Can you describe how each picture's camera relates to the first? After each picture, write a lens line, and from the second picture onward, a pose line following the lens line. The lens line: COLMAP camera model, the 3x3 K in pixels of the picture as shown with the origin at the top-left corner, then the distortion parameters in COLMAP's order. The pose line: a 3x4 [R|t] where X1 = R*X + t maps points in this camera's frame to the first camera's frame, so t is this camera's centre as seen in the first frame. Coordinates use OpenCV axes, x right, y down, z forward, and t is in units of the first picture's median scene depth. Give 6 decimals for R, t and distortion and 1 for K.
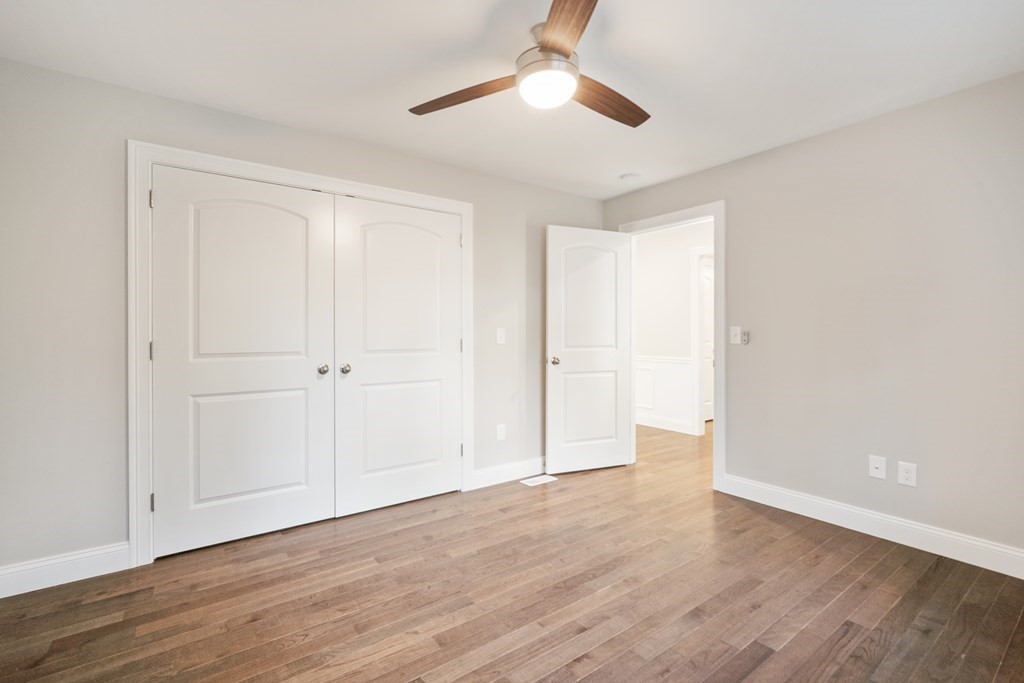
lens RADIAL K [[453.4, 0, 504.6], [0, 453.4, 334.3], [0, 0, 1]] dist [-0.010069, 0.004110]
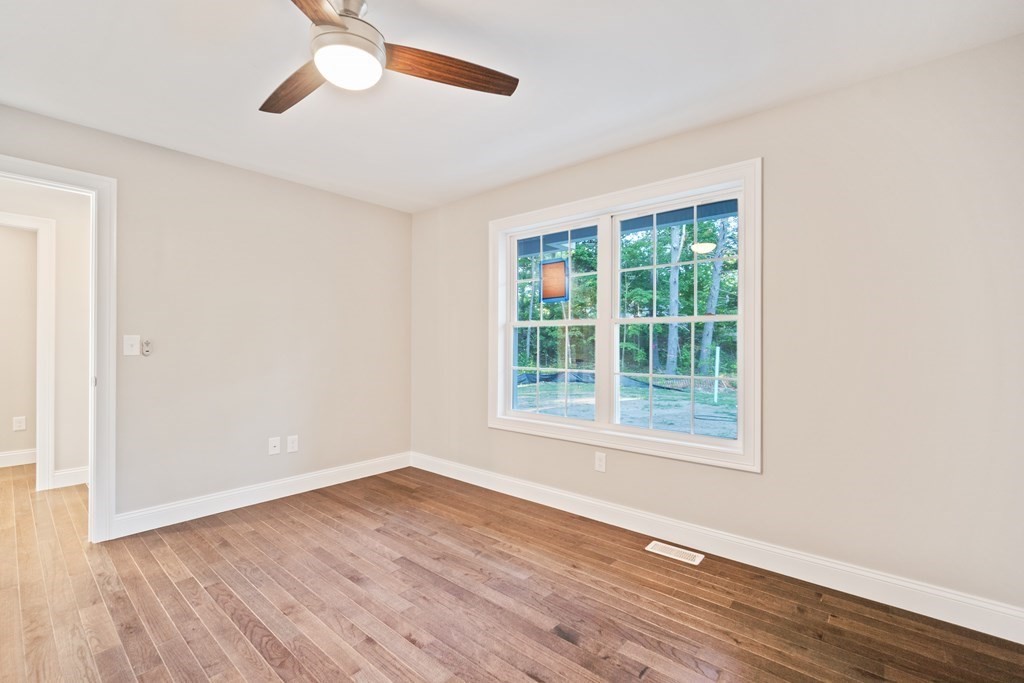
lens RADIAL K [[453.4, 0, 507.2], [0, 453.4, 342.9], [0, 0, 1]] dist [-0.010069, 0.004110]
pose [[-0.226267, 0.000824, 0.974065, -0.731228], [-0.000485, 0.999999, -0.000958, -0.002858], [-0.974065, -0.000689, -0.226266, 0.781388]]
